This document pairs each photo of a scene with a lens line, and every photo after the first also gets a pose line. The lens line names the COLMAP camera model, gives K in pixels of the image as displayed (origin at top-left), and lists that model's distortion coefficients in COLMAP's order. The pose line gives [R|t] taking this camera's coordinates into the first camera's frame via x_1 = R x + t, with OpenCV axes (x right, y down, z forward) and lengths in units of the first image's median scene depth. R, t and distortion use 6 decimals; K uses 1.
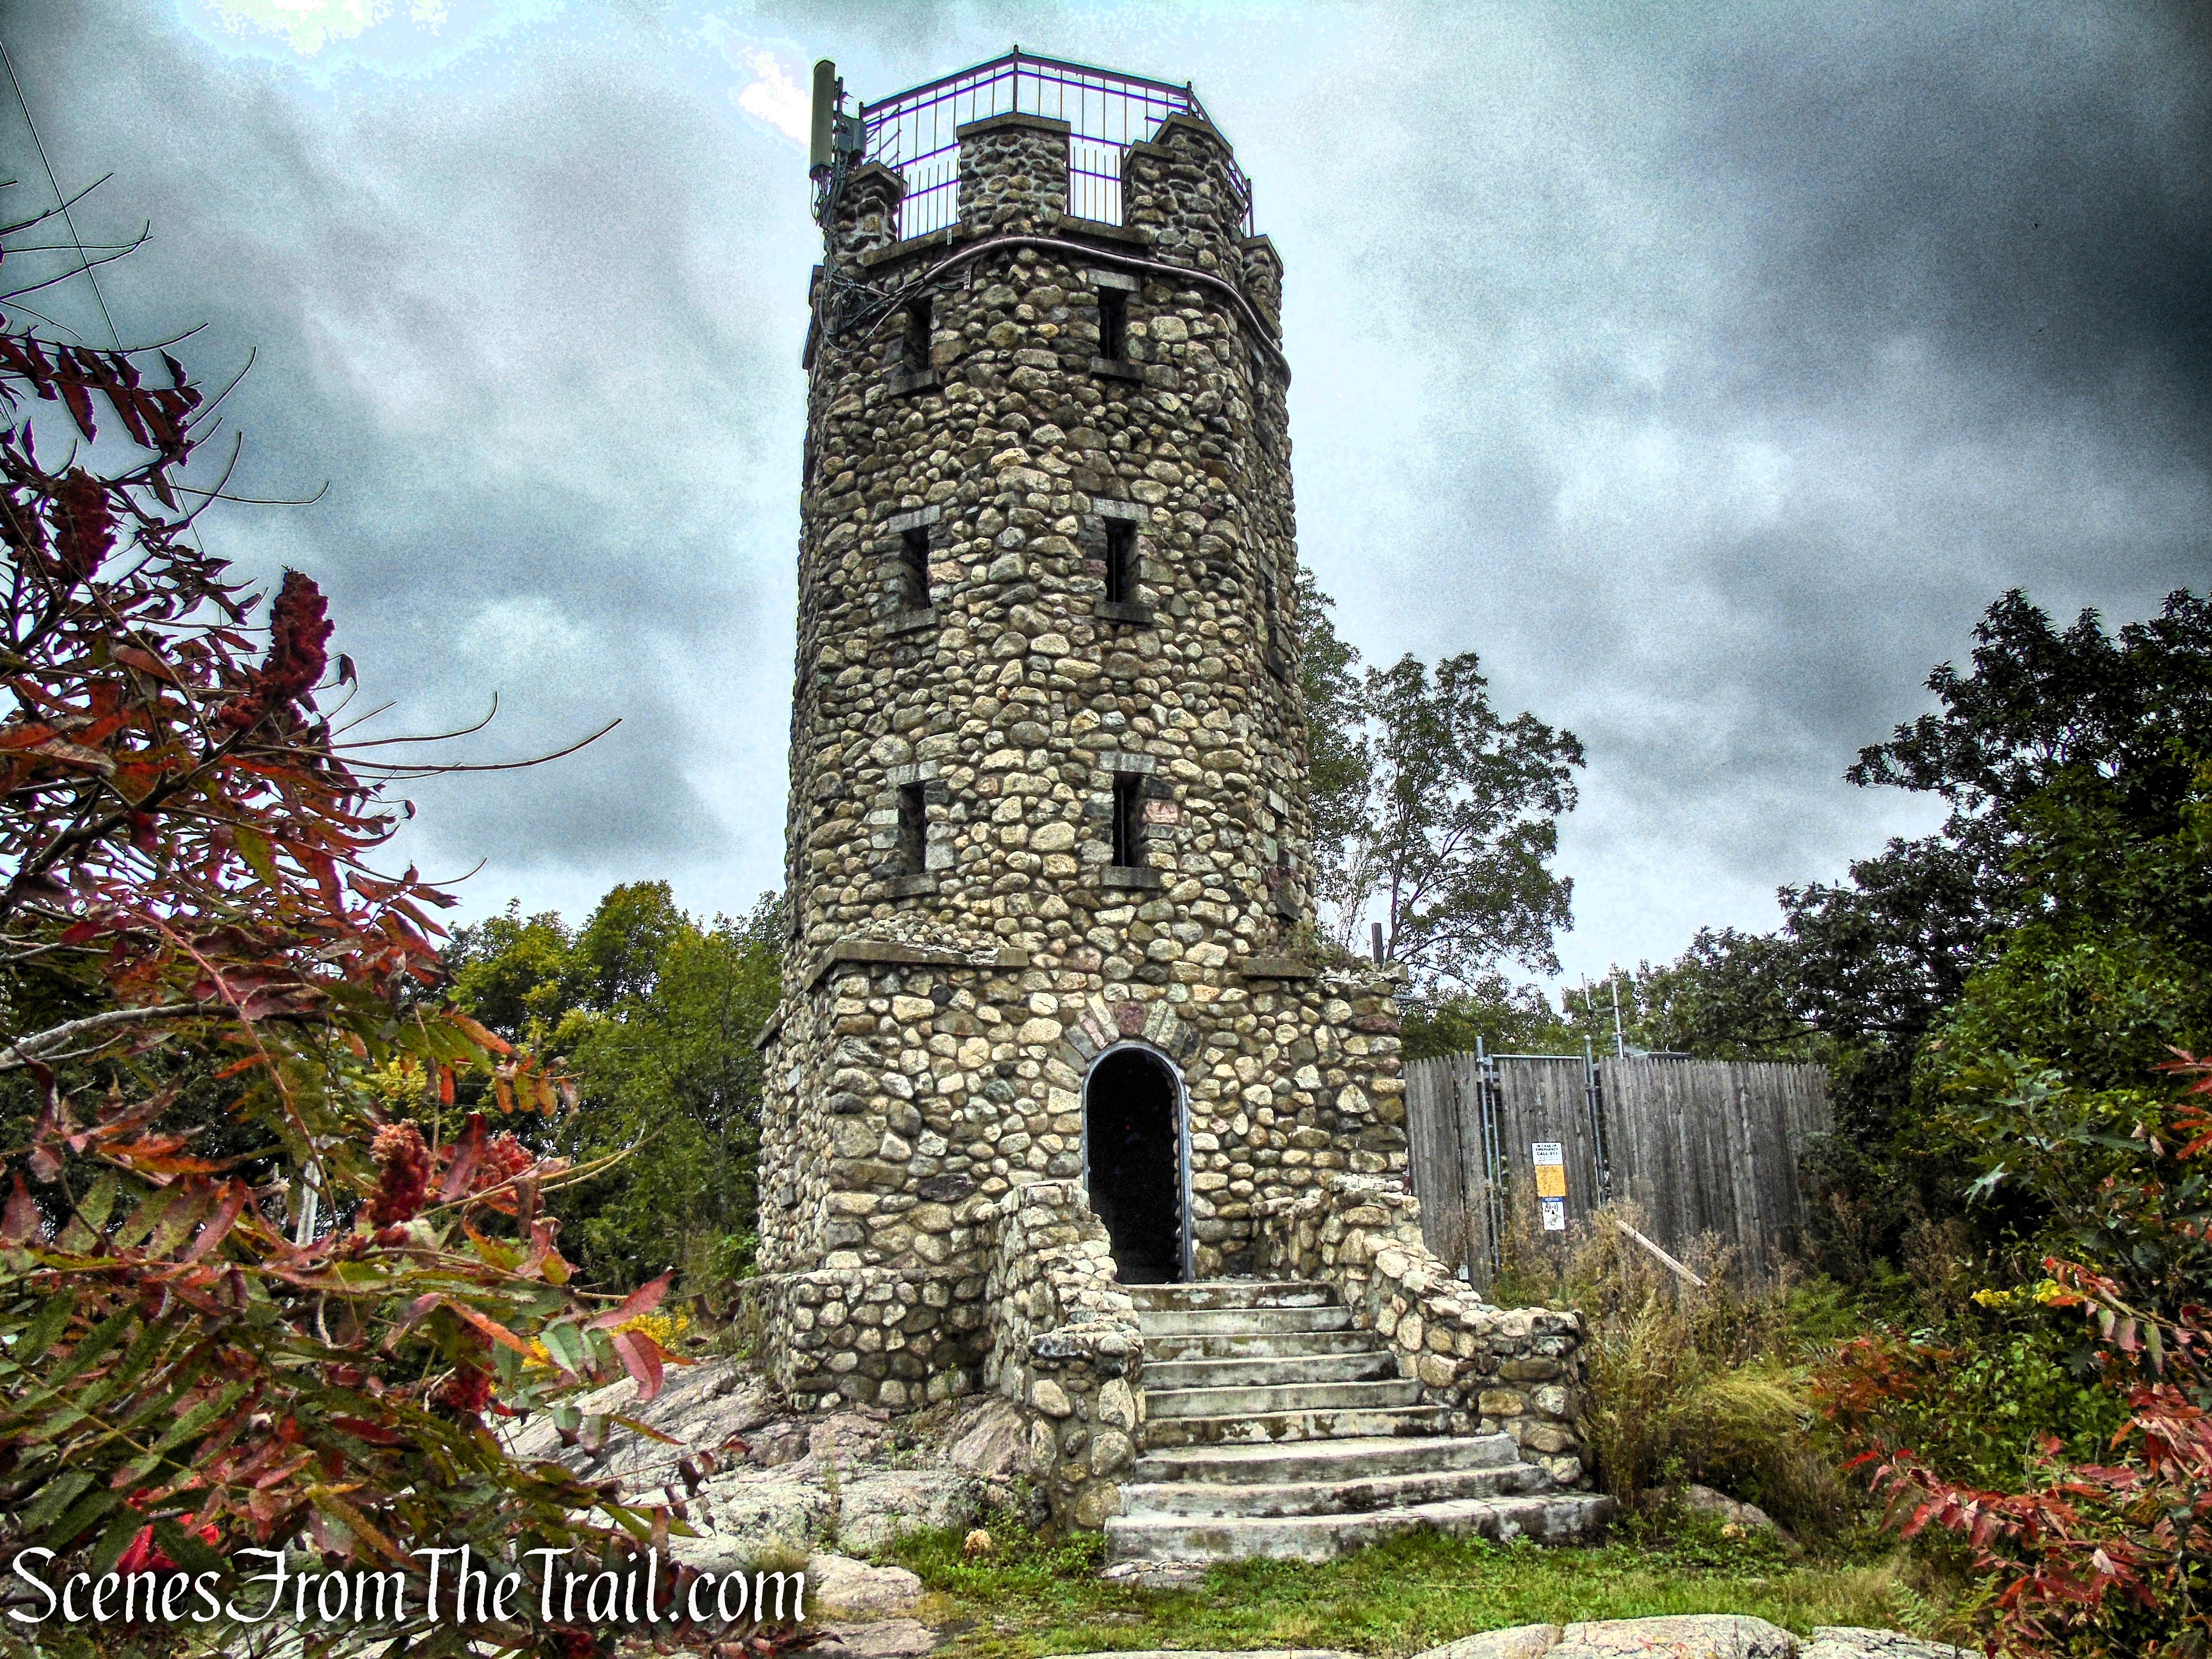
lens RADIAL K [[1659.3, 0, 1106.0], [0, 1659.3, 829.5], [0, 0, 1]] dist [-0.058008, 0.082583]
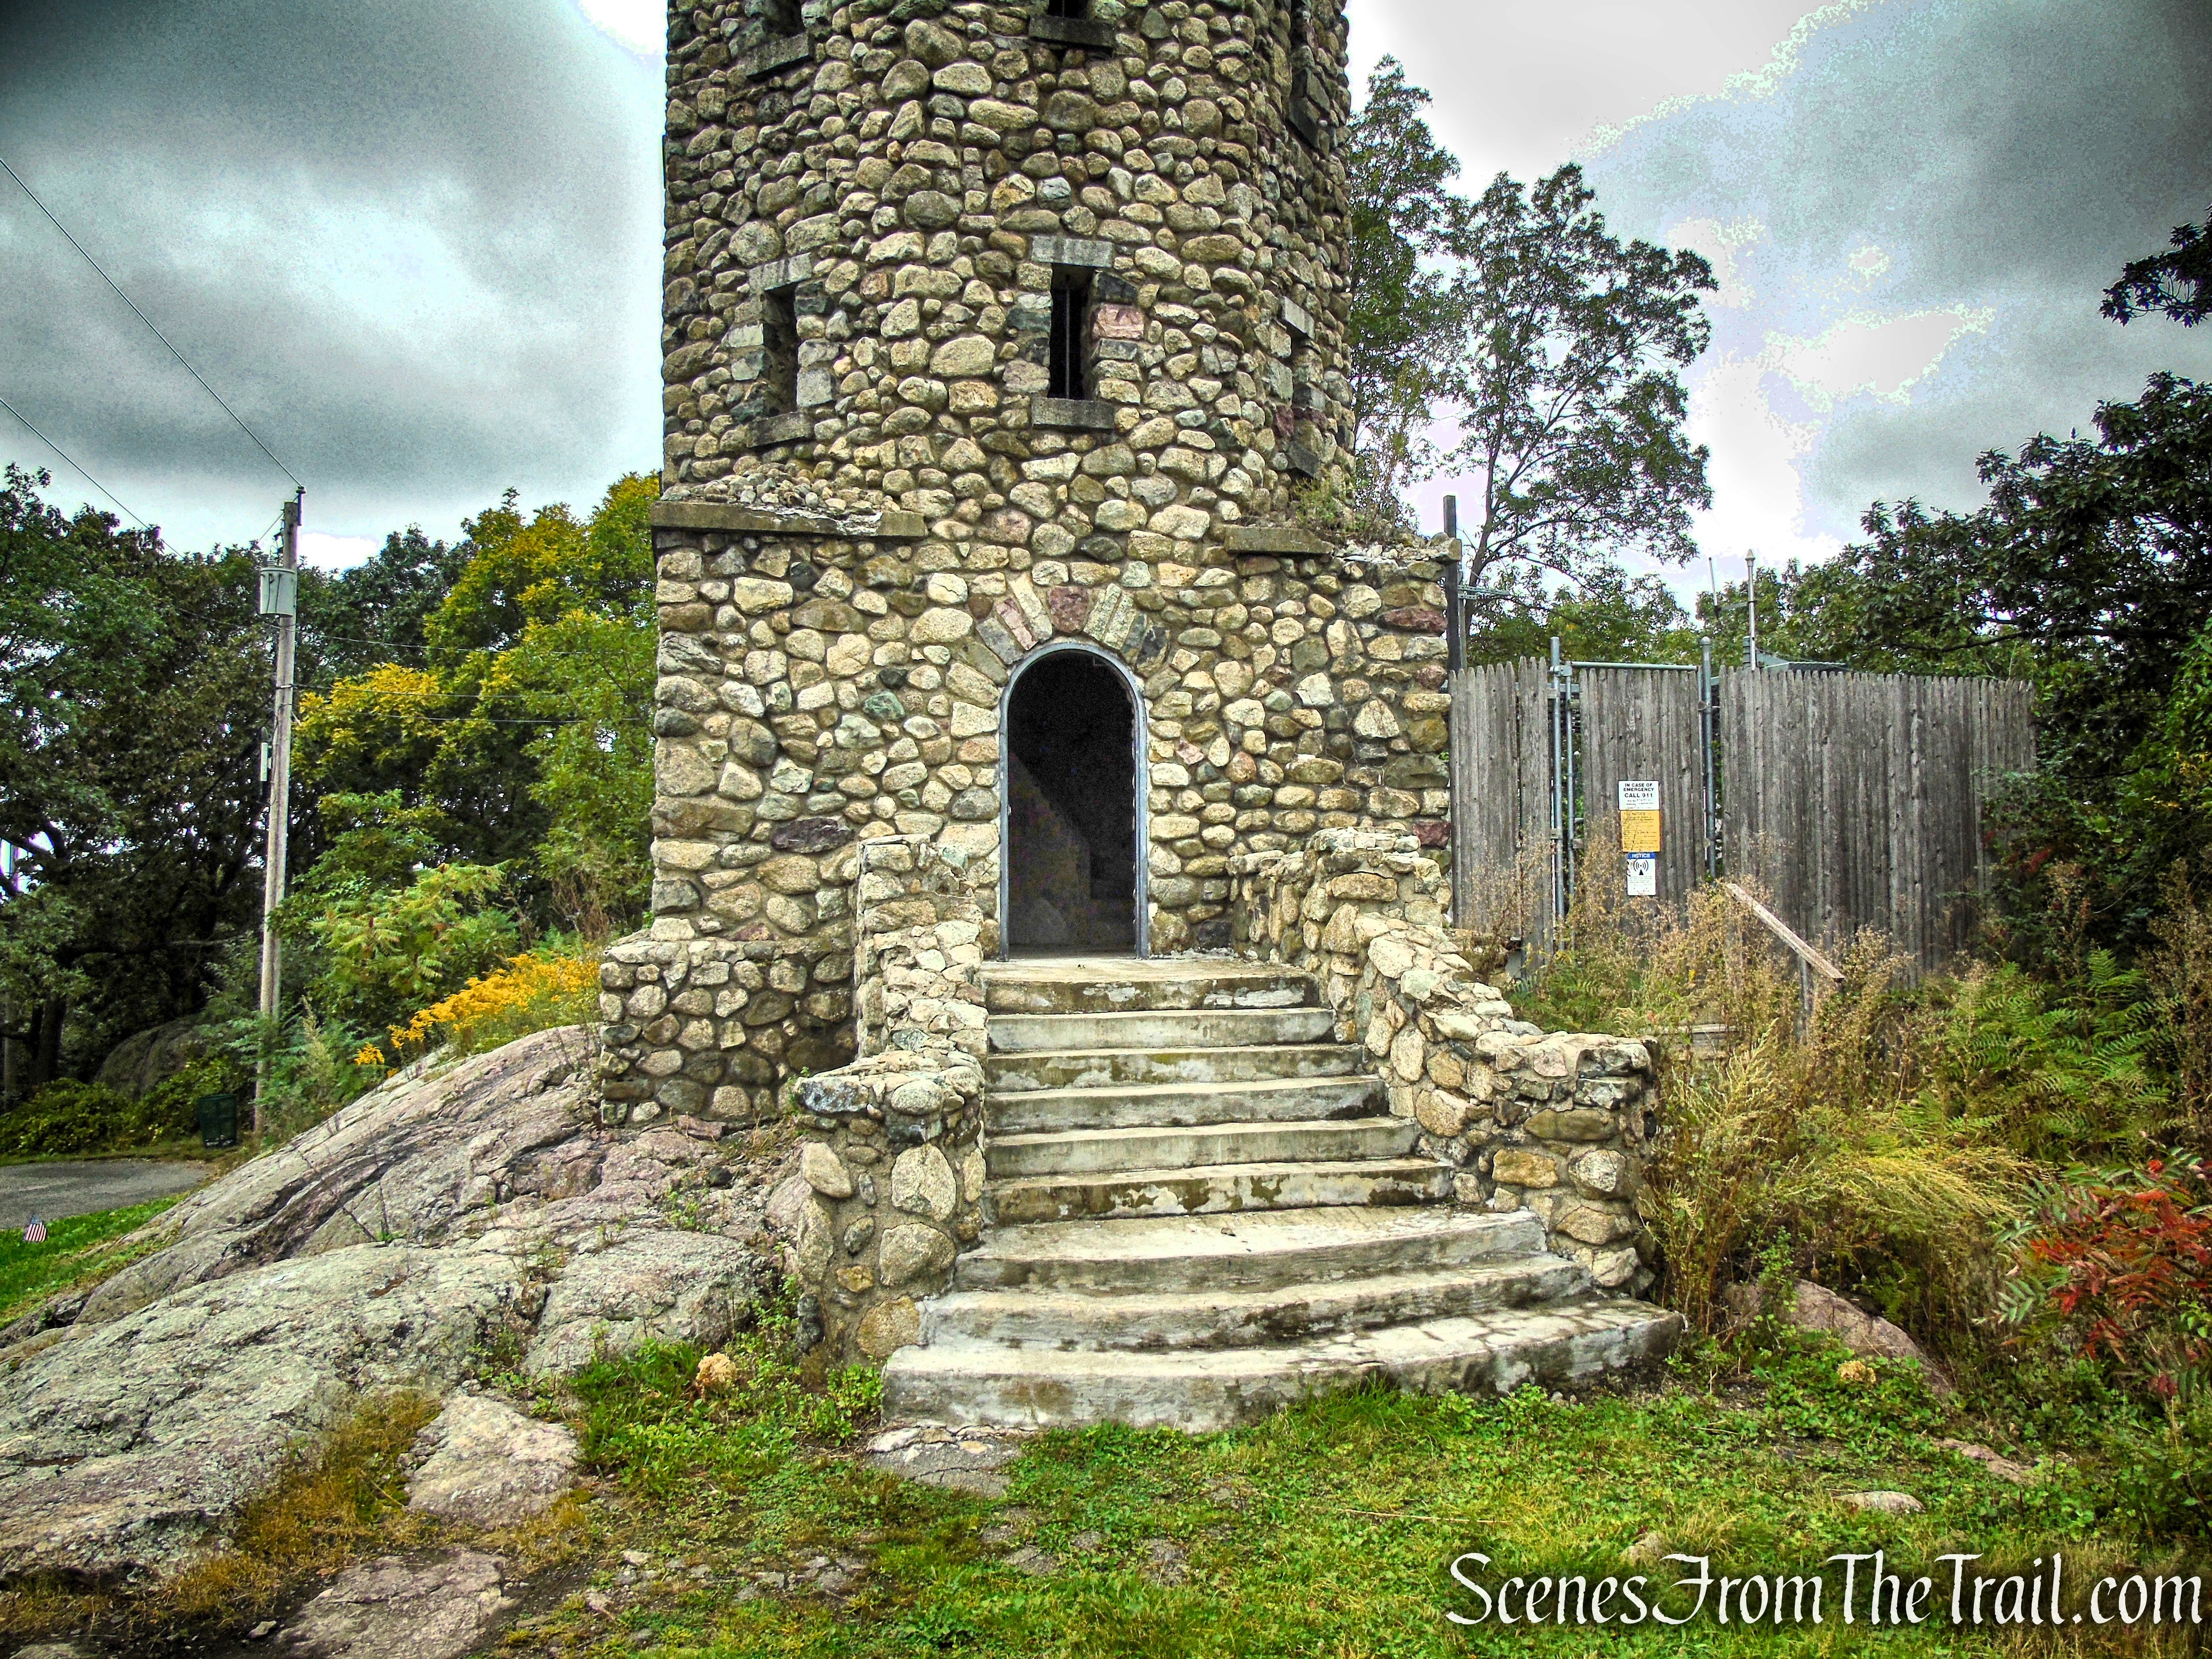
lens RADIAL K [[1659.3, 0, 1106.0], [0, 1659.3, 829.5], [0, 0, 1]] dist [-0.058008, 0.082583]
pose [[0.997070, 0.010681, -0.075742, 0.086972], [0.007298, 0.972403, 0.233195, 0.037604], [0.076142, -0.233064, 0.969476, 0.264492]]
